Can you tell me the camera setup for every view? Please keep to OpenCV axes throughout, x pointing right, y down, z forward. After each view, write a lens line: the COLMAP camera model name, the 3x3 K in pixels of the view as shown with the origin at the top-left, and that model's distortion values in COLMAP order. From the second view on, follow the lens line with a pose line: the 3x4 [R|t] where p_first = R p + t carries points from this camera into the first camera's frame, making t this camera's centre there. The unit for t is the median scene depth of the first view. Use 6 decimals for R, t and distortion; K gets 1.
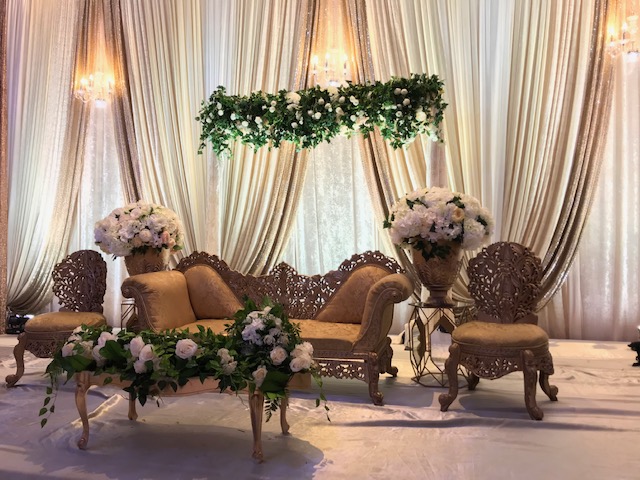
lens RADIAL K [[512.0, 0, 320.0], [0, 512.0, 240.0], [0, 0, 1]] dist [-0.001707, 0.000227]
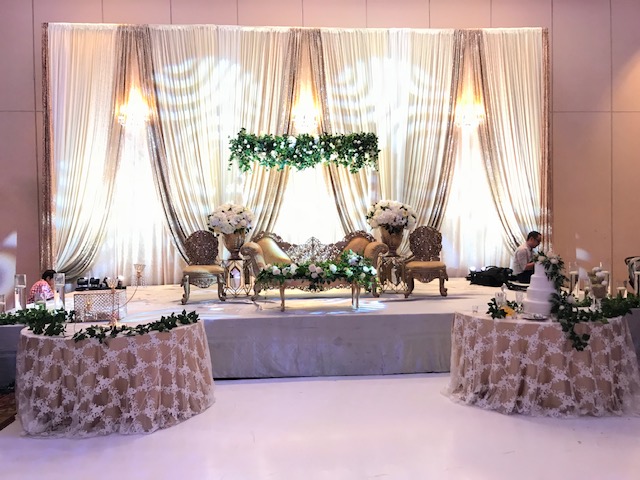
lens RADIAL K [[512.0, 0, 320.0], [0, 512.0, 240.0], [0, 0, 1]] dist [-0.001707, 0.000227]
pose [[0.949514, -0.009361, 0.313585, -0.518439], [-0.001100, 0.999449, 0.033168, -0.006571], [-0.313723, -0.031838, 0.948981, -0.654636]]
